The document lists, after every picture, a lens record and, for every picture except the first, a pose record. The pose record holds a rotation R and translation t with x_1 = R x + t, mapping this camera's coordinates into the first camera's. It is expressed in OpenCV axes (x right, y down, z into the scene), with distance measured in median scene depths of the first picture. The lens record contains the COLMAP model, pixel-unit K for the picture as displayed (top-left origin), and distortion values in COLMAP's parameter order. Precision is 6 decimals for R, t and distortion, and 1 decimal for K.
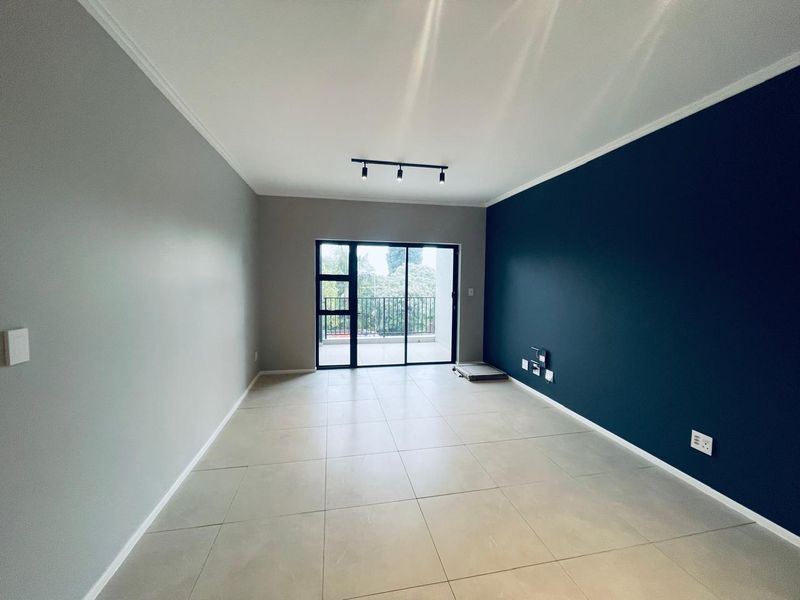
lens RADIAL K [[323.2, 0, 395.9], [0, 323.2, 297.8], [0, 0, 1]] dist [-0.000909, 0.000117]
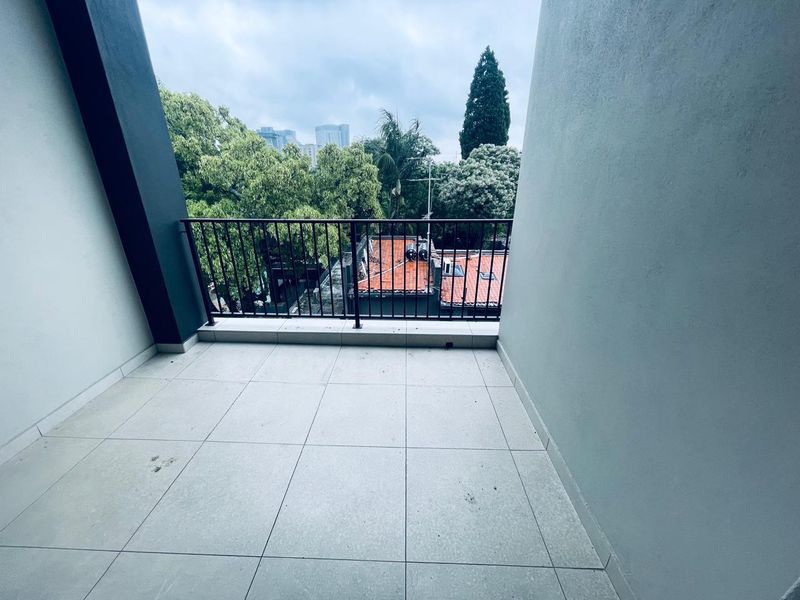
lens RADIAL K [[323.2, 0, 395.9], [0, 323.2, 297.8], [0, 0, 1]] dist [-0.000909, 0.000117]
pose [[0.973688, 0.072488, -0.216047, 0.022986], [0.000474, 0.947414, 0.320011, -0.009788], [0.227883, -0.311694, 0.922451, 0.163547]]
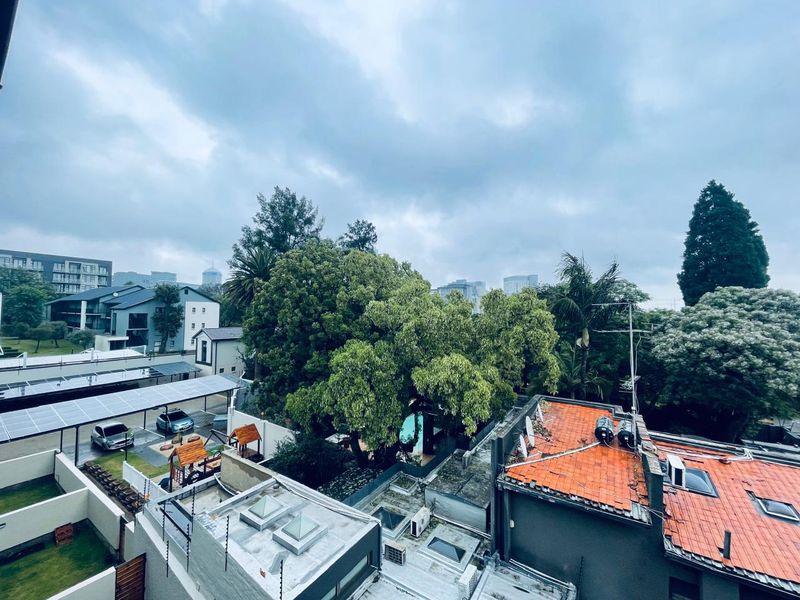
lens RADIAL K [[323.2, 0, 395.9], [0, 323.2, 297.8], [0, 0, 1]] dist [-0.000909, 0.000117]
pose [[0.717483, -0.031291, -0.695872, 0.014785], [-0.044853, 0.994842, -0.090981, -0.015538], [0.695130, 0.096489, 0.712379, 0.255685]]
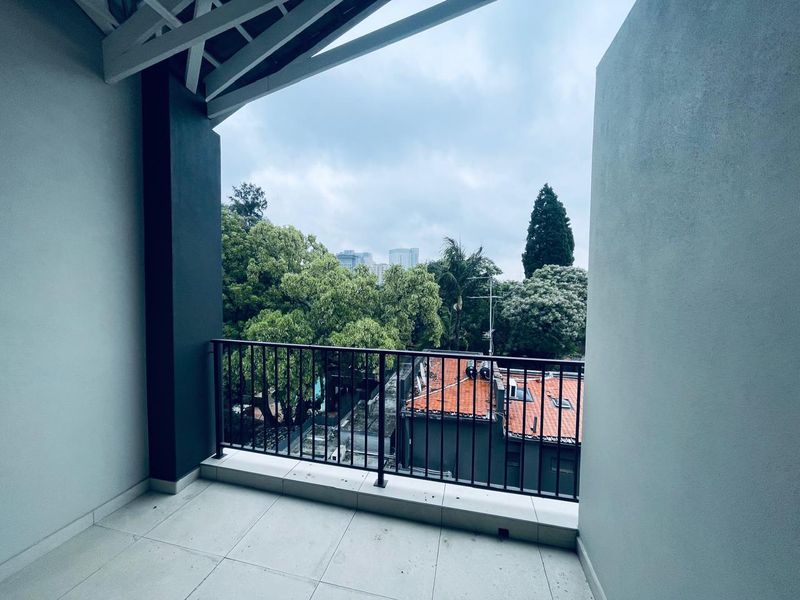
lens RADIAL K [[325.5, 0, 393.6], [0, 325.5, 297.3], [0, 0, 1]] dist [-0.000621, -0.000102]
pose [[0.908874, 0.018519, -0.416660, 0.024752], [-0.026123, 0.999580, -0.012556, -0.012586], [0.416253, 0.022297, 0.908975, 0.176075]]
